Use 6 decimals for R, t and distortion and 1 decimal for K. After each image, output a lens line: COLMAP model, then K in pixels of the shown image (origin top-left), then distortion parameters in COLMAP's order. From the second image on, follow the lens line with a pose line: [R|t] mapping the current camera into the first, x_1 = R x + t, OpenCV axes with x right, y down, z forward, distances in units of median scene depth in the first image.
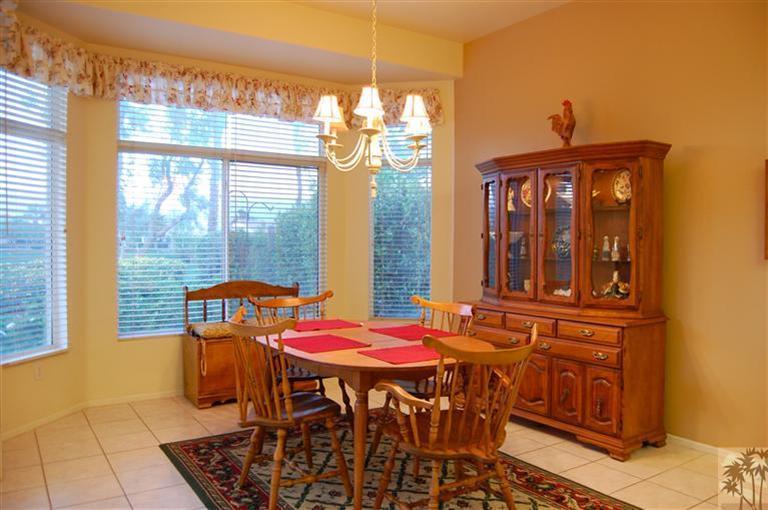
lens RADIAL K [[614.3, 0, 384.0], [0, 614.3, 255.0], [0, 0, 1]] dist [-0.098769, 0.042109]
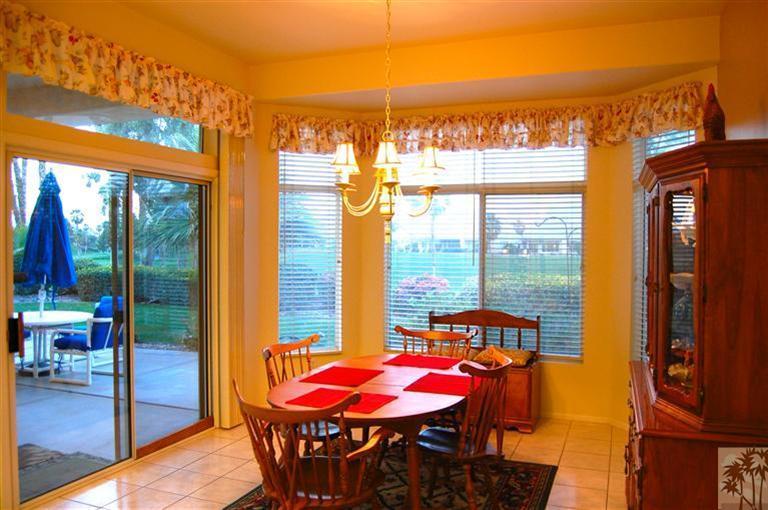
lens RADIAL K [[614.3, 0, 384.0], [0, 614.3, 255.0], [0, 0, 1]] dist [-0.098769, 0.042109]
pose [[0.560886, 0.012427, -0.827800, 0.562830], [-0.022002, 0.999758, 0.000101, -0.049783], [0.827600, 0.018157, 0.561024, 0.284646]]
